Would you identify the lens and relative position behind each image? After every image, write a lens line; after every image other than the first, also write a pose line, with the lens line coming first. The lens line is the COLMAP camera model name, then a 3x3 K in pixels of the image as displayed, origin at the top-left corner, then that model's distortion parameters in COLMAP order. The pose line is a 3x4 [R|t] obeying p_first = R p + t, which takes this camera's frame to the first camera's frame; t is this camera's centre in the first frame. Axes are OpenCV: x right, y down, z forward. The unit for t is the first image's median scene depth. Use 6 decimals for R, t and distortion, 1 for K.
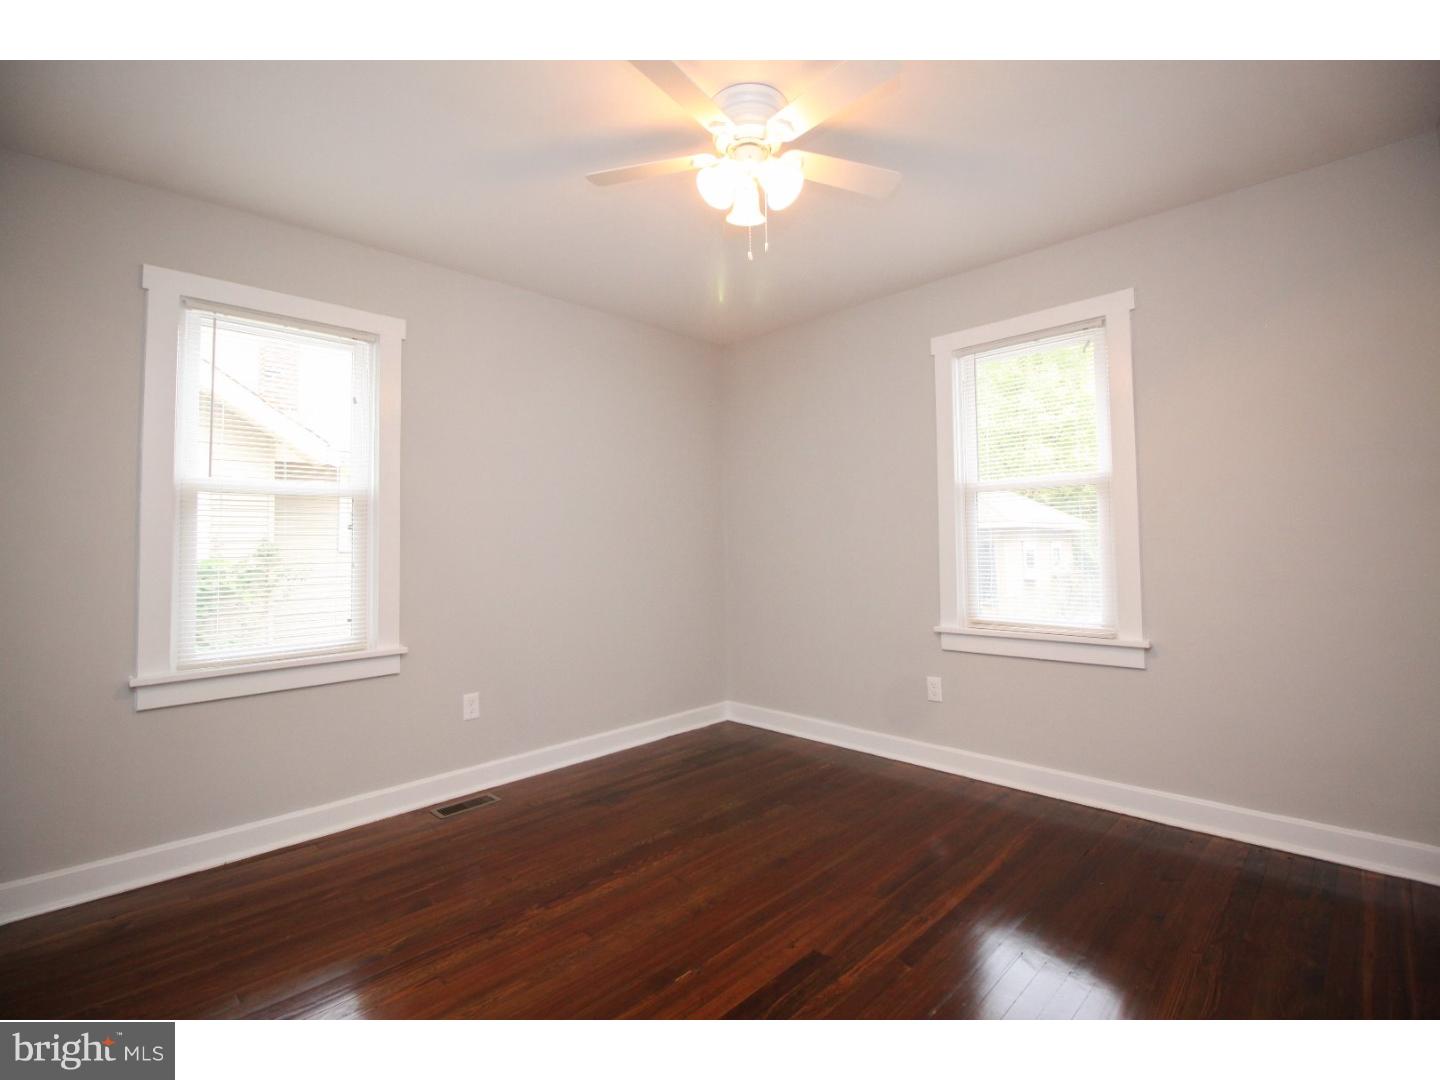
lens RADIAL K [[662.4, 0, 719.2], [0, 662.4, 513.1], [0, 0, 1]] dist [0.003131, 0.000168]
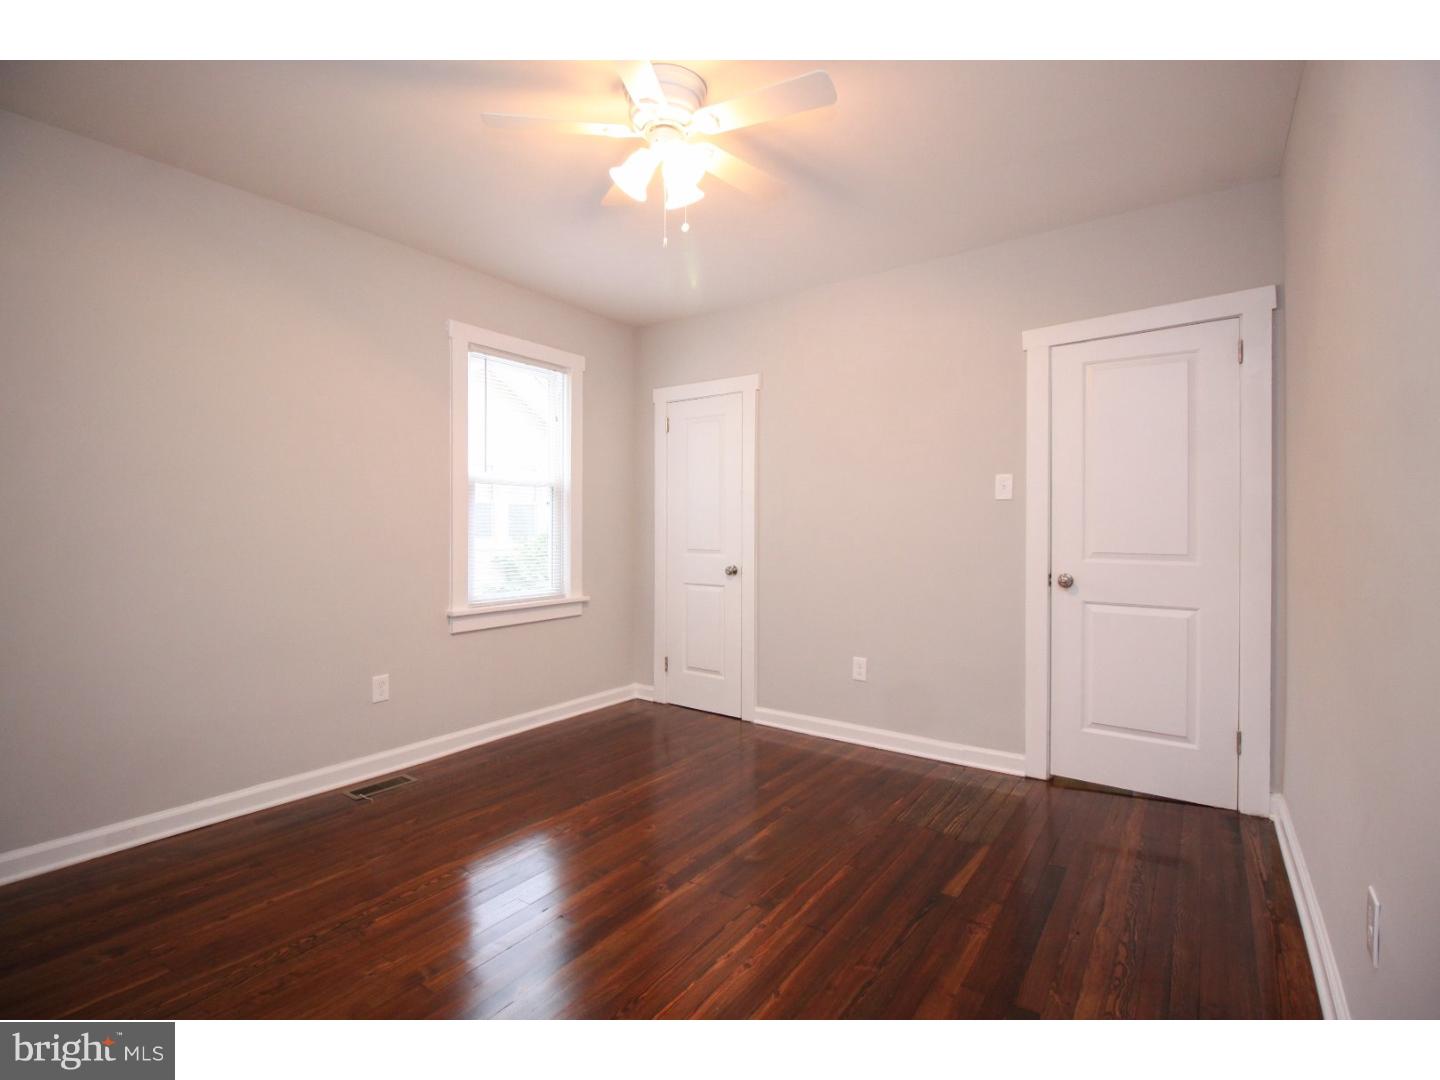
lens RADIAL K [[676.5, 0, 715.5], [0, 676.5, 519.5], [0, 0, 1]] dist [-0.001964, -0.000933]
pose [[0.986406, 0.020711, 0.163016, -0.150461], [-0.026178, 0.999162, 0.031458, -0.003231], [-0.162228, -0.035298, 0.986122, -0.146665]]
